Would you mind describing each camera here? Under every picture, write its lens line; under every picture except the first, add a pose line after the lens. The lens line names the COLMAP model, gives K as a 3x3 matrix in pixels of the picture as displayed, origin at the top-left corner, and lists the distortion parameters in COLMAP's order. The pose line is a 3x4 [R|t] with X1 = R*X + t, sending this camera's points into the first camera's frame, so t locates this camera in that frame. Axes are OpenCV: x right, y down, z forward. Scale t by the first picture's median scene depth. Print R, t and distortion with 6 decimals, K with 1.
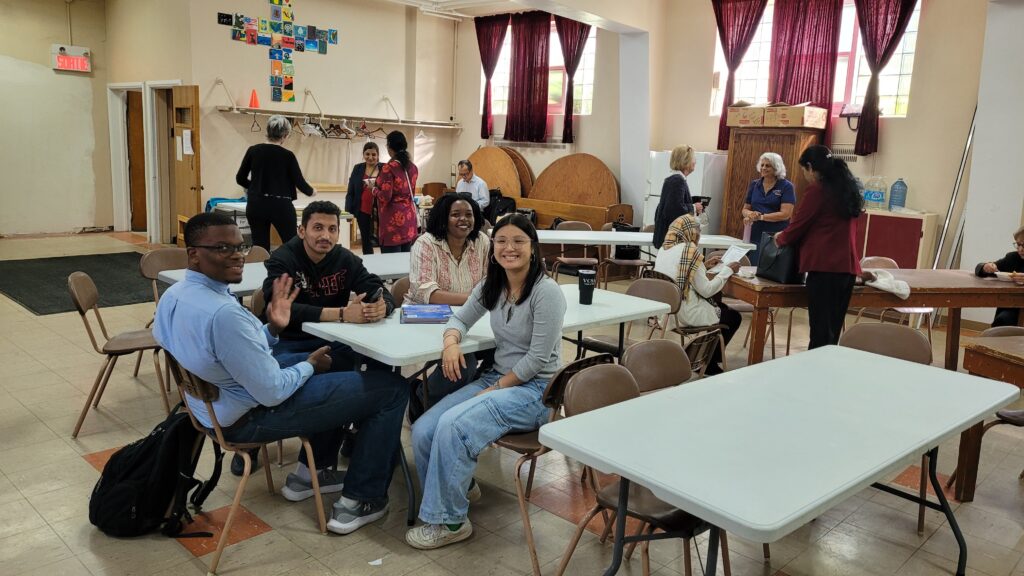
lens RADIAL K [[775.6, 0, 513.3], [0, 775.6, 282.3], [0, 0, 1]] dist [0.067058, -0.025663]
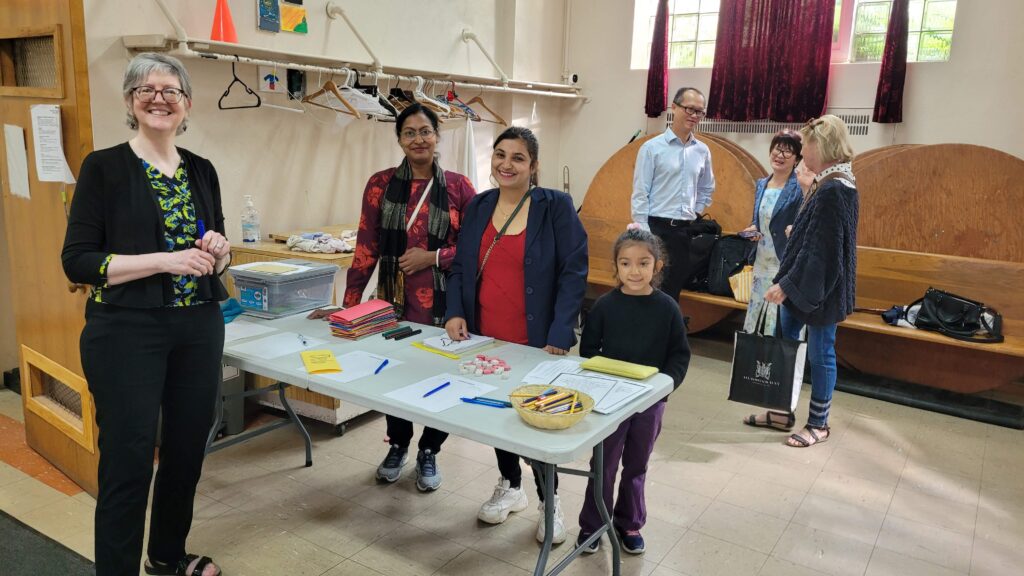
lens RADIAL K [[775.6, 0, 509.4], [0, 775.6, 284.5], [0, 0, 1]] dist [0.067058, -0.025663]
pose [[0.981426, -0.052437, 0.184533, -0.258704], [0.046012, 0.998182, 0.038933, -0.110777], [-0.186239, -0.029719, 0.982055, 0.571862]]
